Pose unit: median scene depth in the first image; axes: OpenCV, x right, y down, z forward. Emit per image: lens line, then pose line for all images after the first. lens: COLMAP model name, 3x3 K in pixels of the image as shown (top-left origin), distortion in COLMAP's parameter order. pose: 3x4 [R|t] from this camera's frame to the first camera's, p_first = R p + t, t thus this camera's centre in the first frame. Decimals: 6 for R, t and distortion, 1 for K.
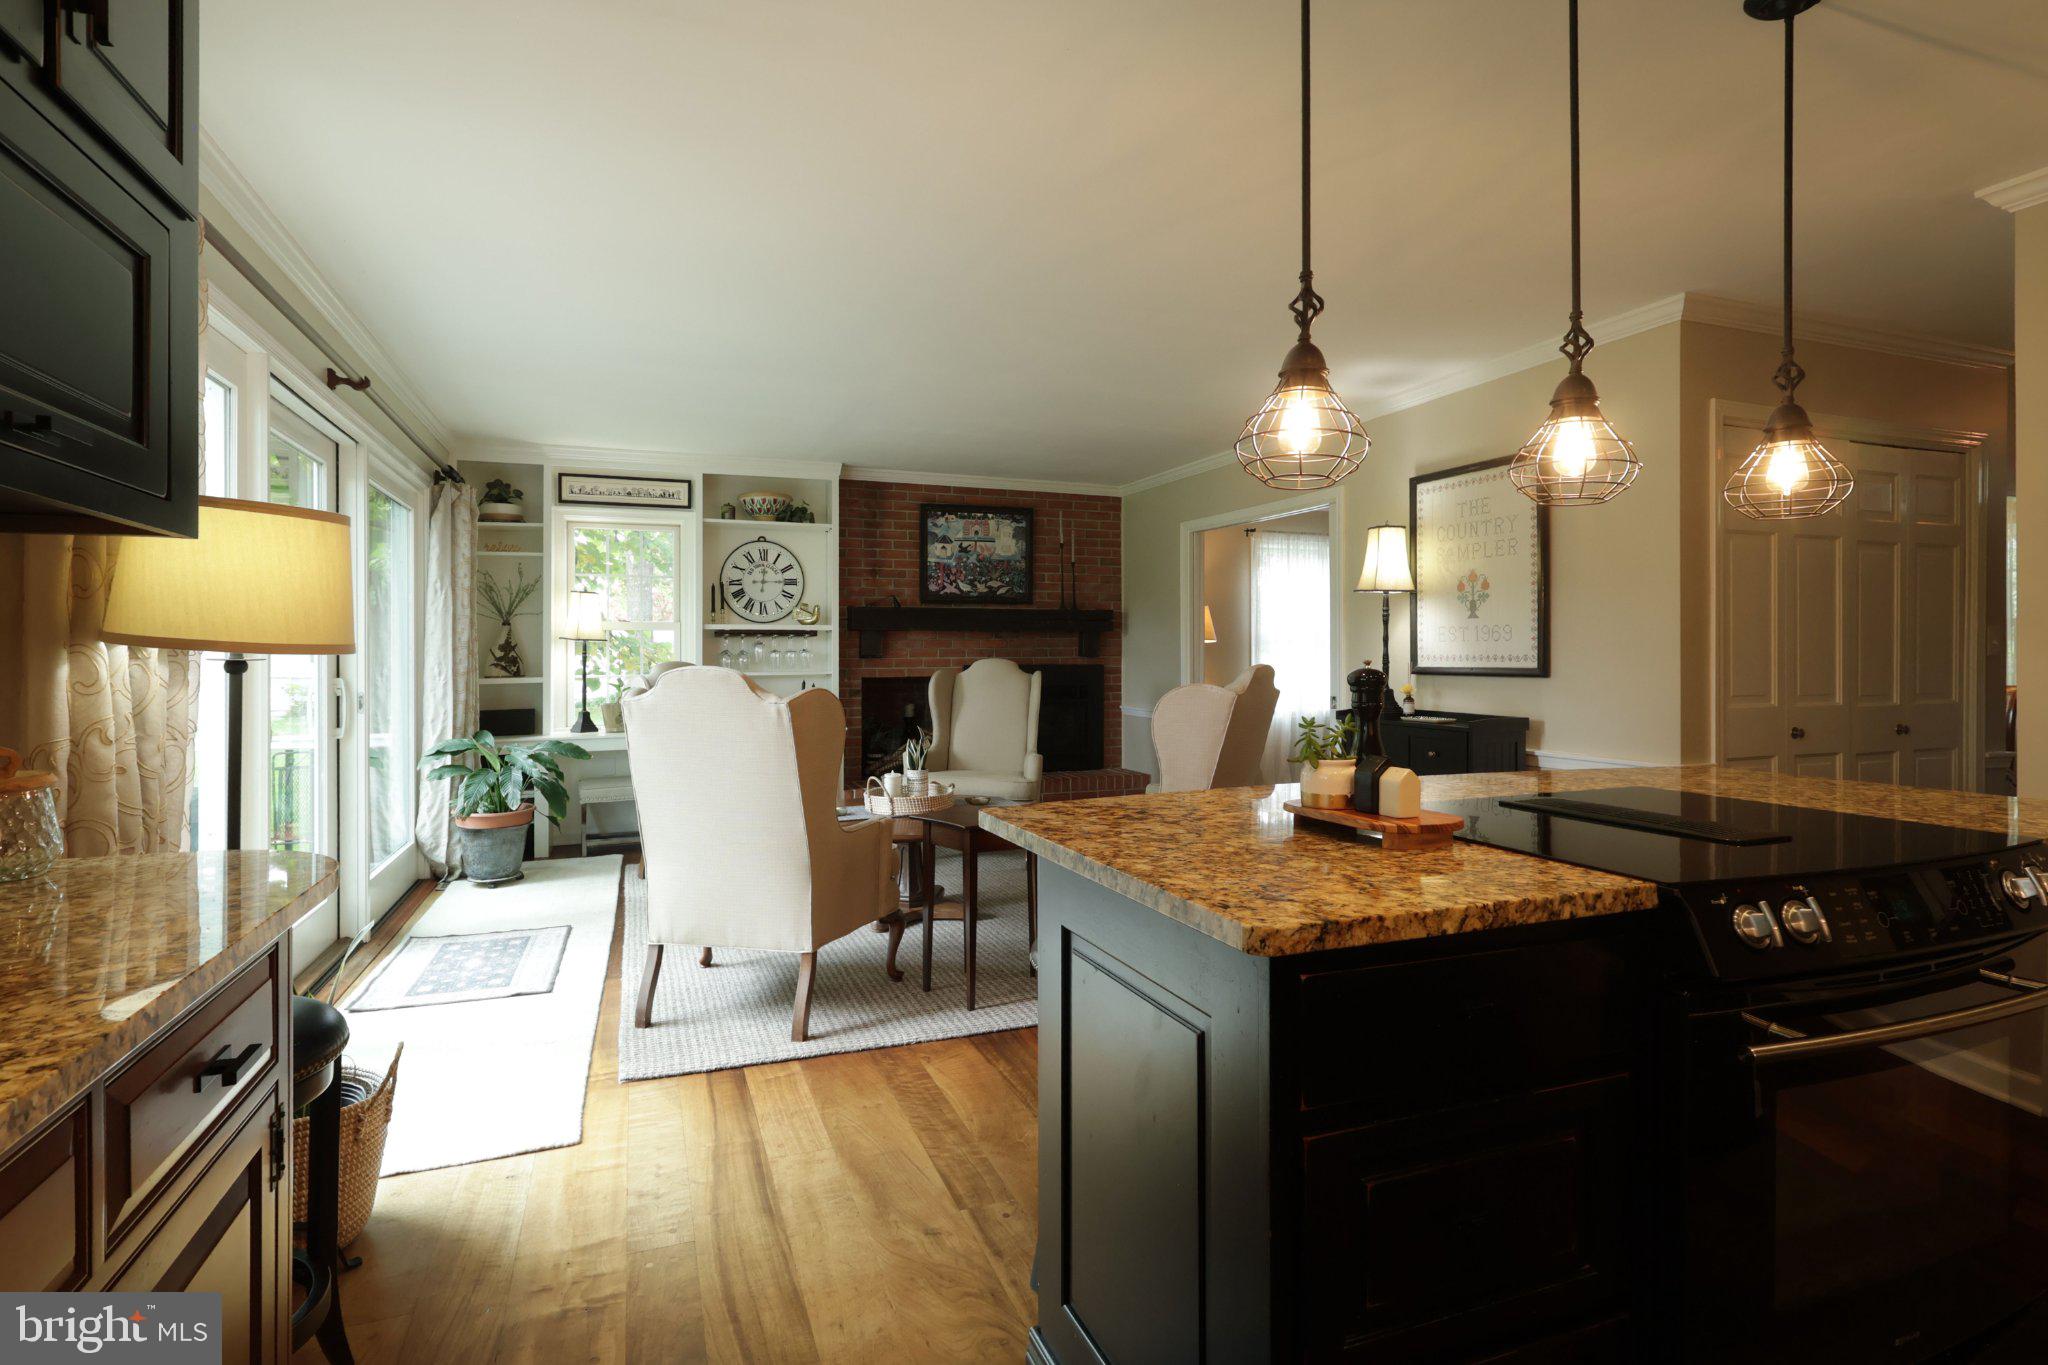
lens RADIAL K [[989.8, 0, 1011.6], [0, 989.8, 652.0], [0, 0, 1]] dist [0.002192, -0.000423]
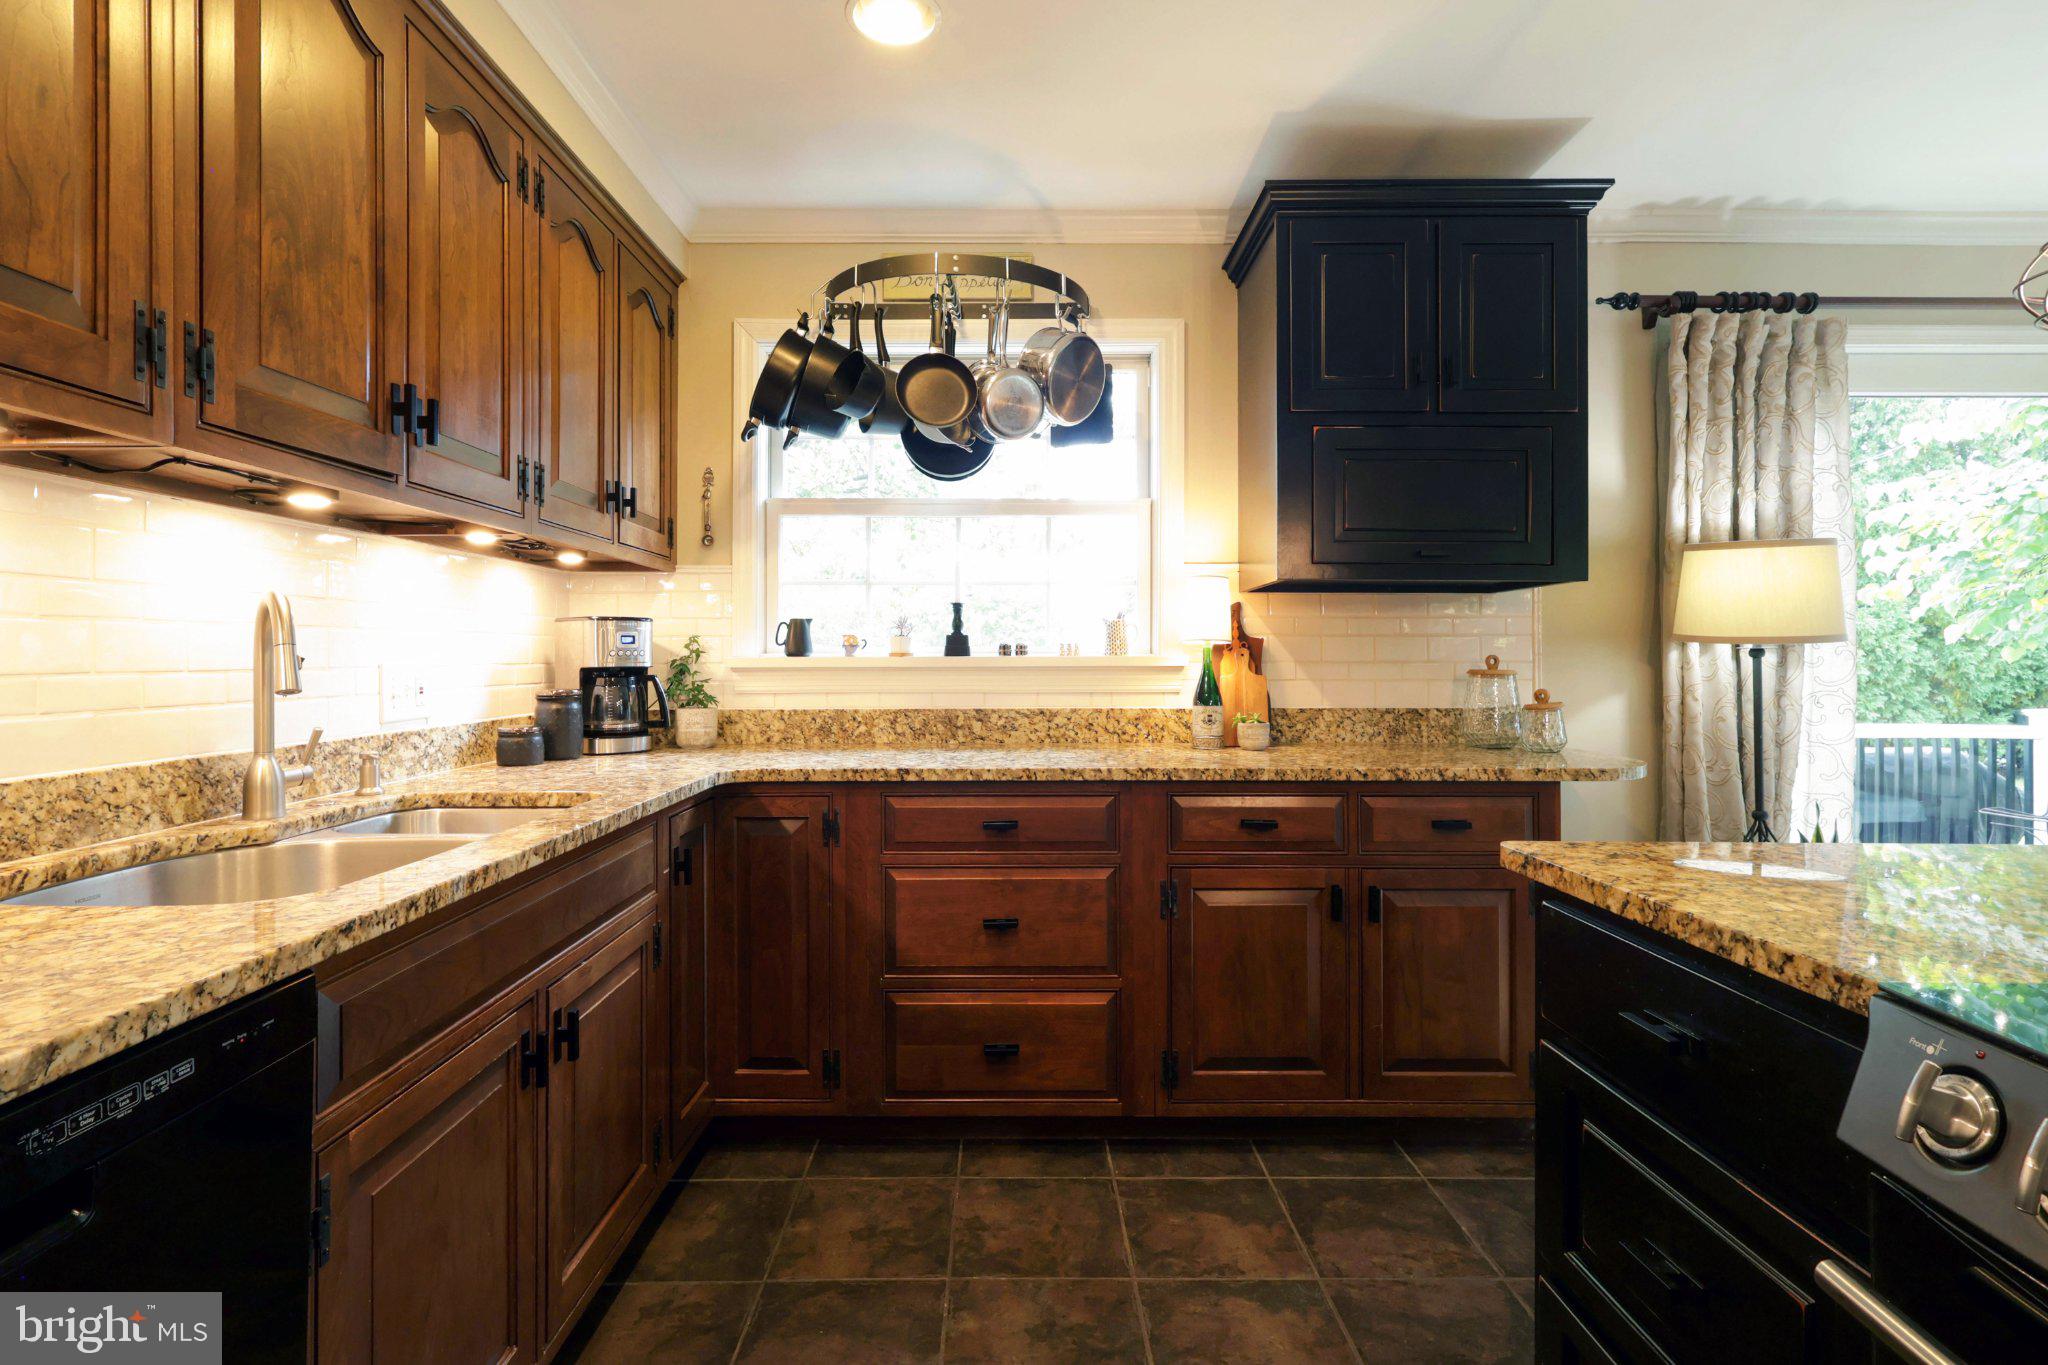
lens RADIAL K [[965.4, 0, 1008.3], [0, 965.4, 645.9], [0, 0, 1]] dist [0.001193, 0.000090]
pose [[-0.359545, -0.012280, -0.933047, 0.350629], [-0.000206, 0.999914, -0.013080, 0.008895], [0.933128, -0.004511, -0.359517, 0.180363]]
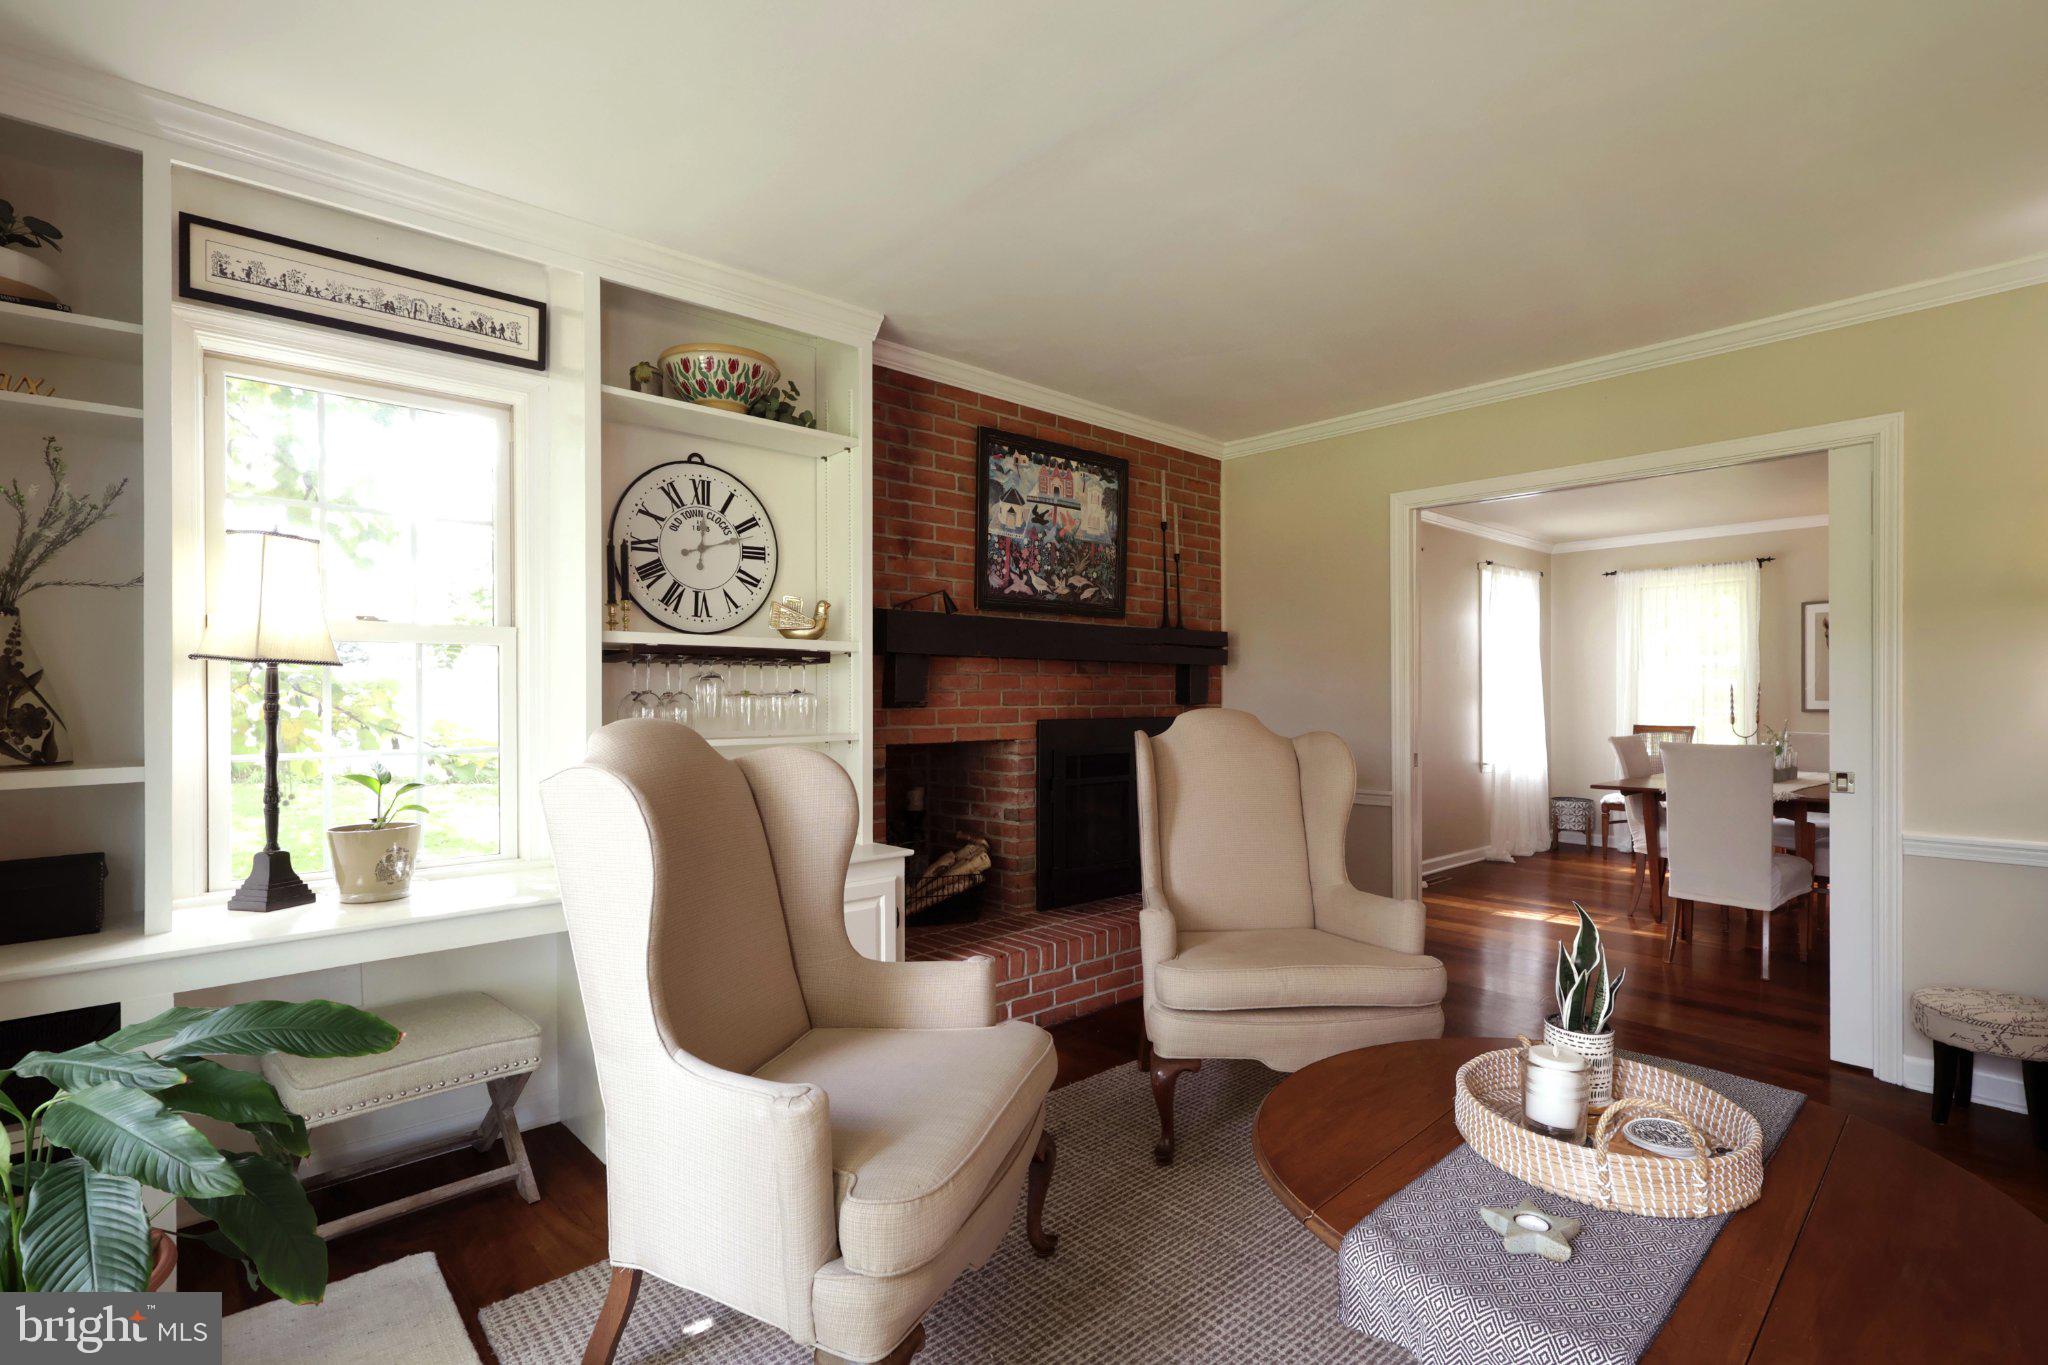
lens RADIAL K [[962.6, 0, 1022.0], [0, 962.6, 704.4], [0, 0, 1]] dist [0.000096, 0.000288]
pose [[0.931209, -0.002035, 0.364480, -0.397045], [0.000619, 0.999992, 0.004002, 0.003576], [-0.364485, -0.003501, 0.931203, 0.736519]]
